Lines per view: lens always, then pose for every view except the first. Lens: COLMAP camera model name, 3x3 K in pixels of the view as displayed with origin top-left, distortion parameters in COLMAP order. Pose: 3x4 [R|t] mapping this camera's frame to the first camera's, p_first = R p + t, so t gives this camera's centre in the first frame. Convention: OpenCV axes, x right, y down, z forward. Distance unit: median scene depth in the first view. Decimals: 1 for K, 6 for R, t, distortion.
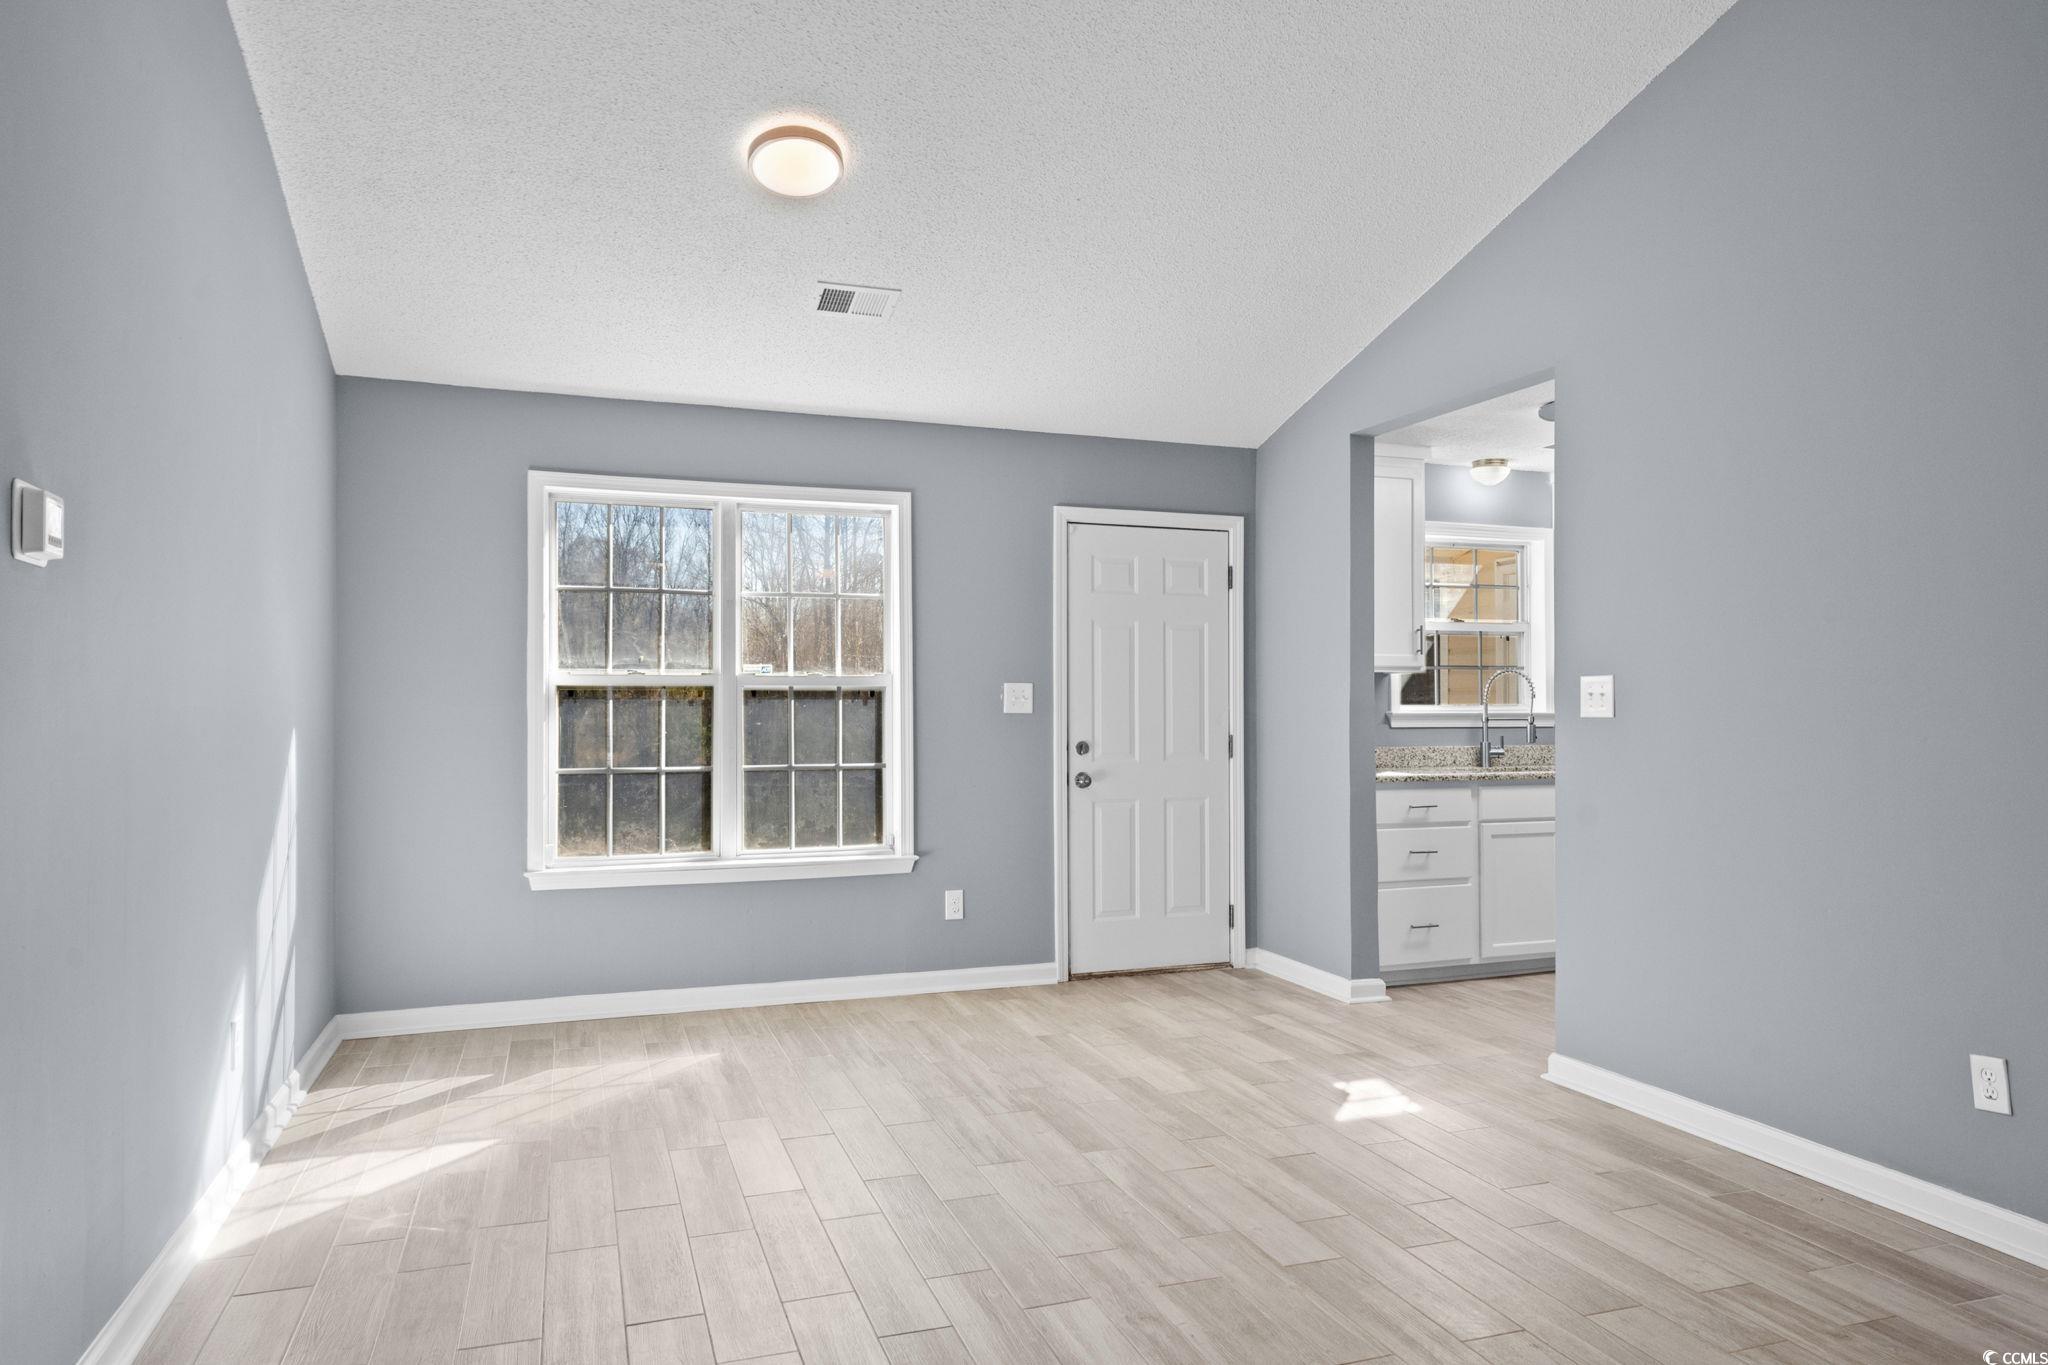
lens RADIAL K [[1254.4, 0, 1021.0], [0, 1254.4, 668.2], [0, 0, 1]] dist [0.027423, -0.000077]
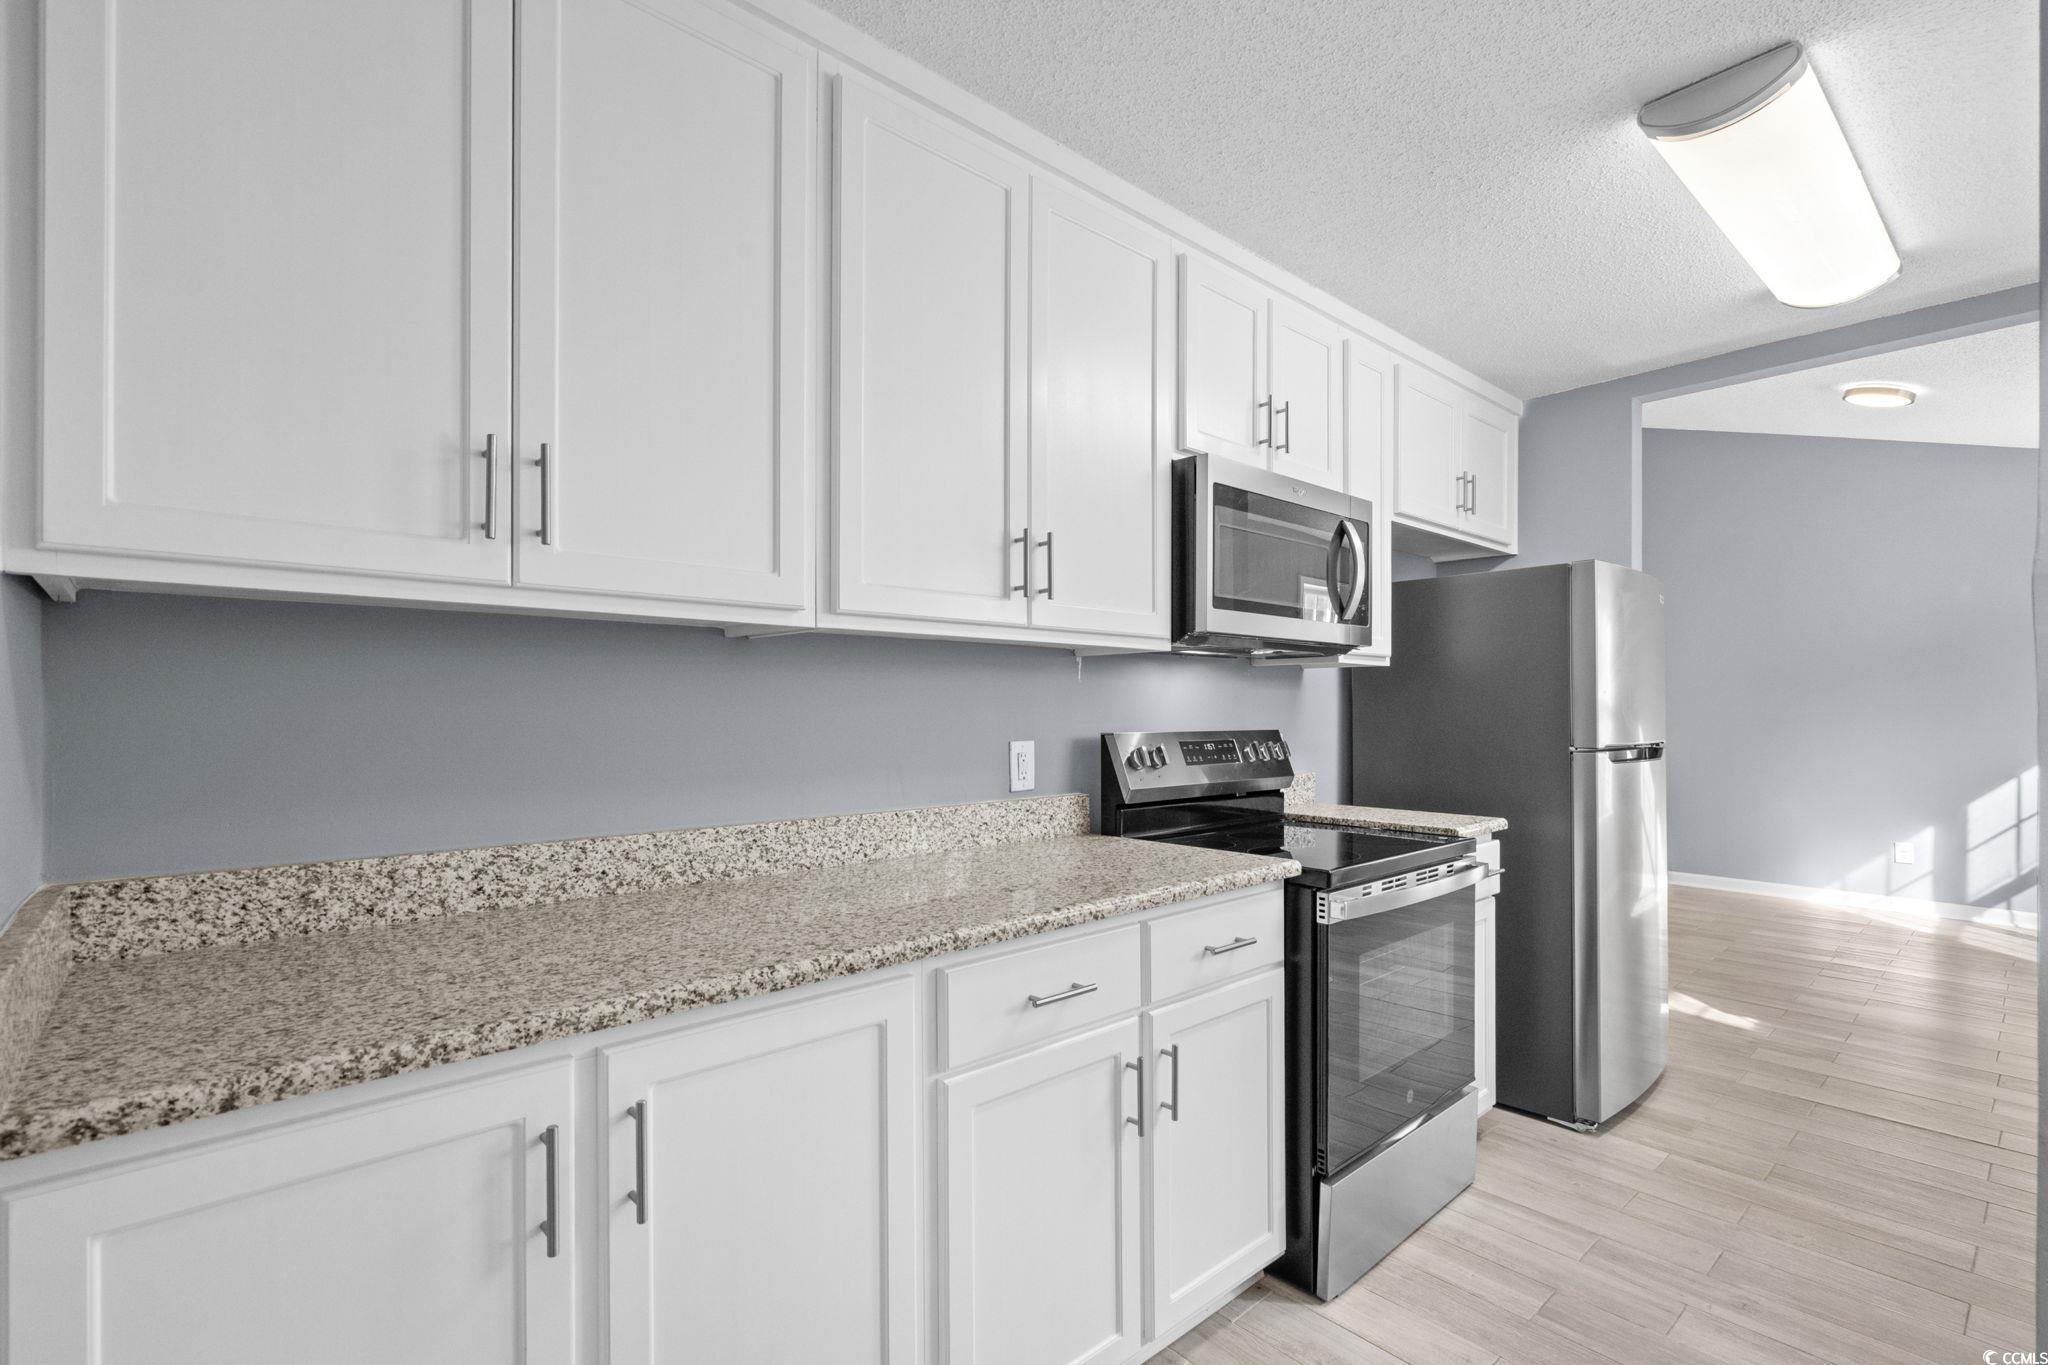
lens RADIAL K [[939.8, 0, 1029.0], [0, 939.8, 695.7], [0, 0, 1]] dist [-0.000856, 0.000412]
pose [[-0.924079, -0.012056, -0.382012, 0.789348], [0.000864, 0.999434, -0.033630, 0.024836], [0.382201, -0.031406, -0.923545, 0.992172]]
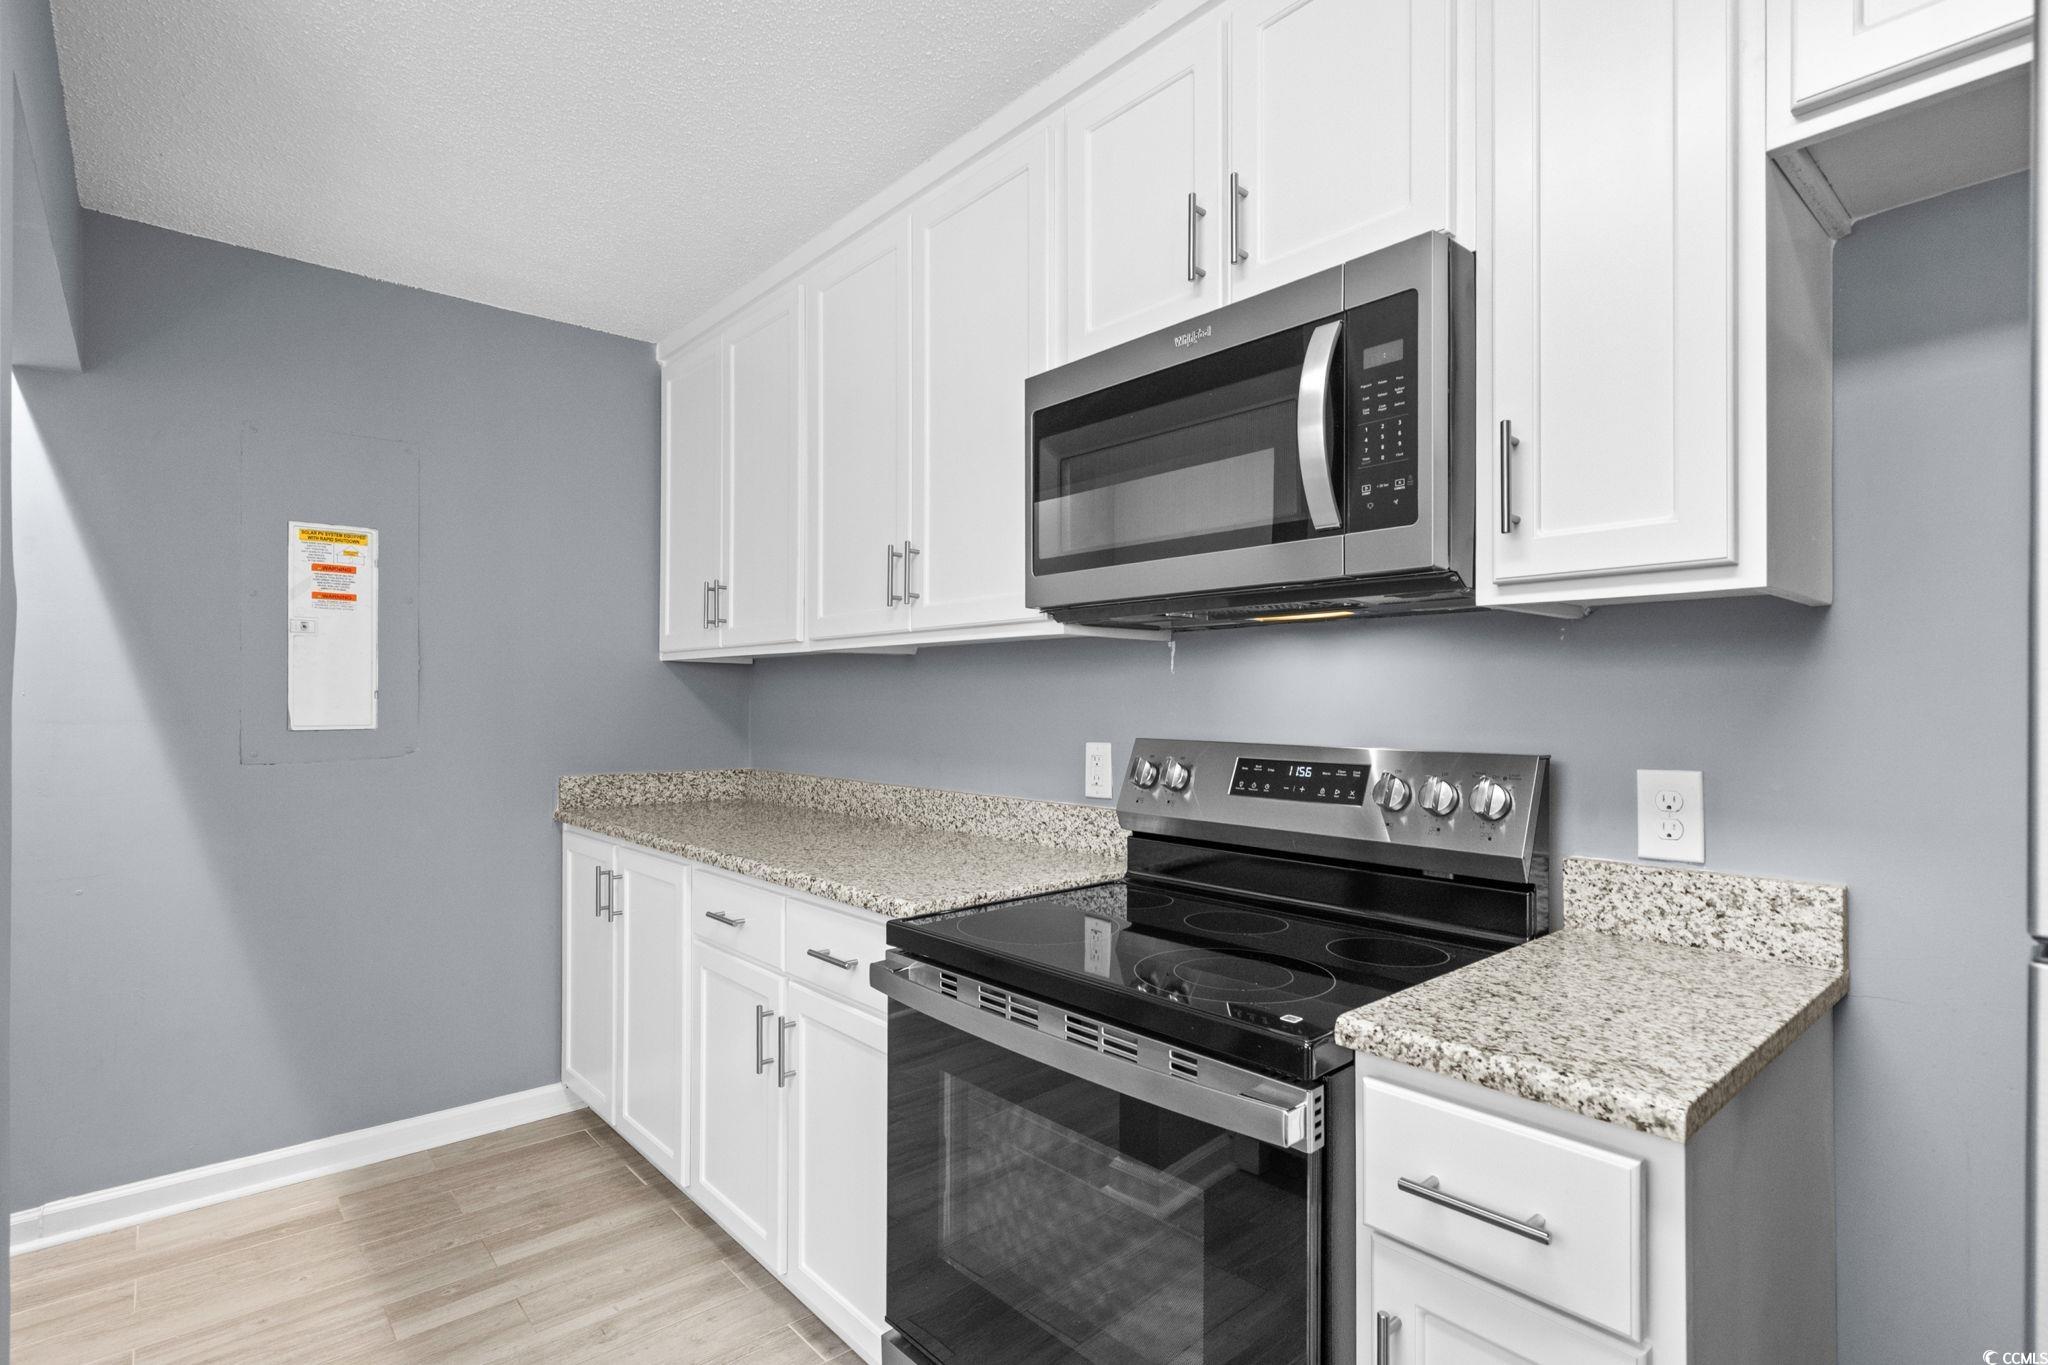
lens RADIAL K [[994.6, 0, 1026.0], [0, 994.6, 697.1], [0, 0, 1]] dist [0.004364, 0.000310]
pose [[-0.373735, -0.002566, 0.927532, 0.327767], [-0.024842, 0.999665, -0.007244, 0.017190], [-0.927203, -0.025749, -0.373674, 0.801745]]
